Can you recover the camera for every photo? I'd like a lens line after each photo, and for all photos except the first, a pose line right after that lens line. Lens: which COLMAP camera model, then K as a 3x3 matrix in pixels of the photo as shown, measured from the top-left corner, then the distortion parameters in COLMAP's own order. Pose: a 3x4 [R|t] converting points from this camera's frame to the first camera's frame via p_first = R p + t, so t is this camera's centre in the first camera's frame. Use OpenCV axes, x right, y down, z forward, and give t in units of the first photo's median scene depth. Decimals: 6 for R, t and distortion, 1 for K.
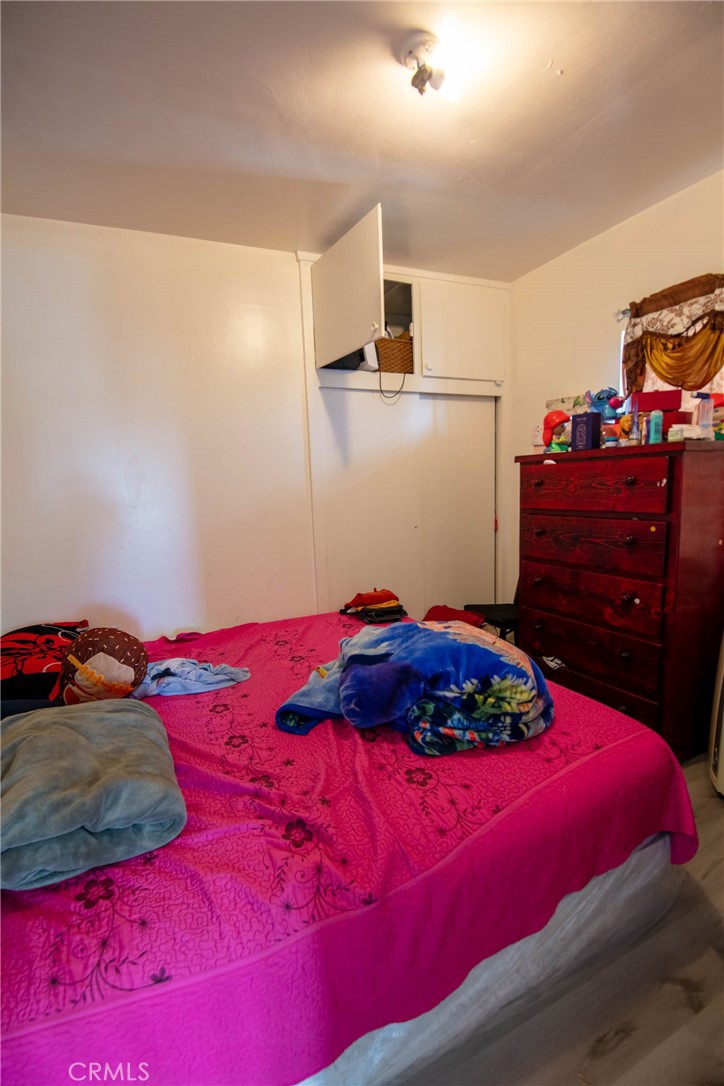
lens RADIAL K [[469.2, 0, 357.7], [0, 469.2, 549.4], [0, 0, 1]] dist [-0.000760, -0.011332]
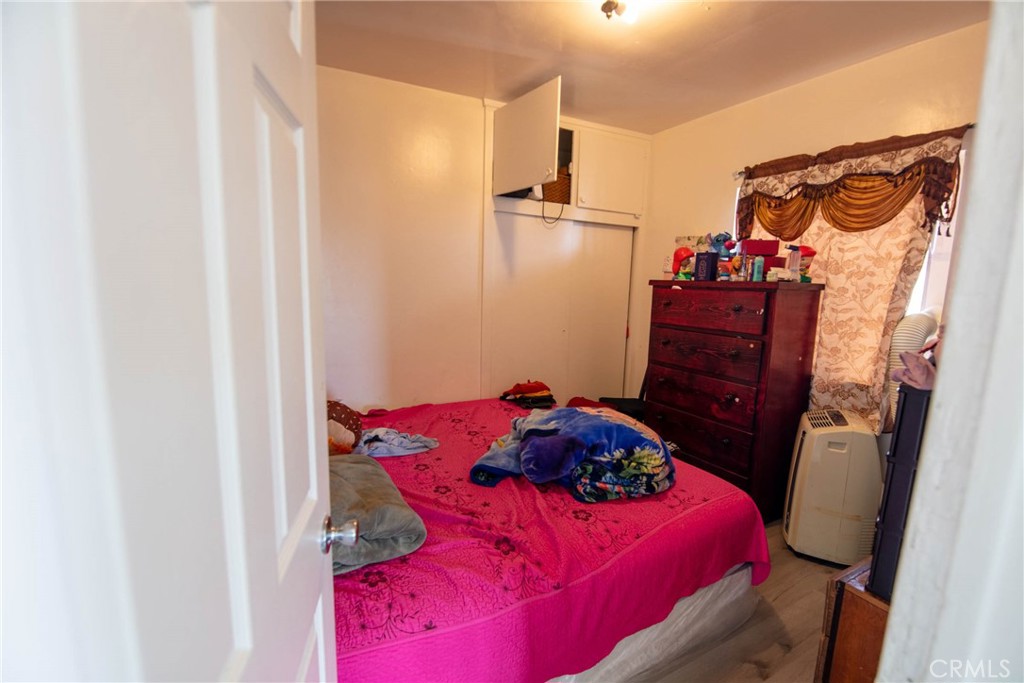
lens RADIAL K [[442.4, 0, 518.4], [0, 442.4, 345.7], [0, 0, 1]] dist [-0.000760, -0.011332]
pose [[0.995413, 0.055672, 0.077803, -0.158108], [-0.055991, 0.998429, 0.001917, -0.011245], [-0.077574, -0.006264, 0.996967, -0.248553]]
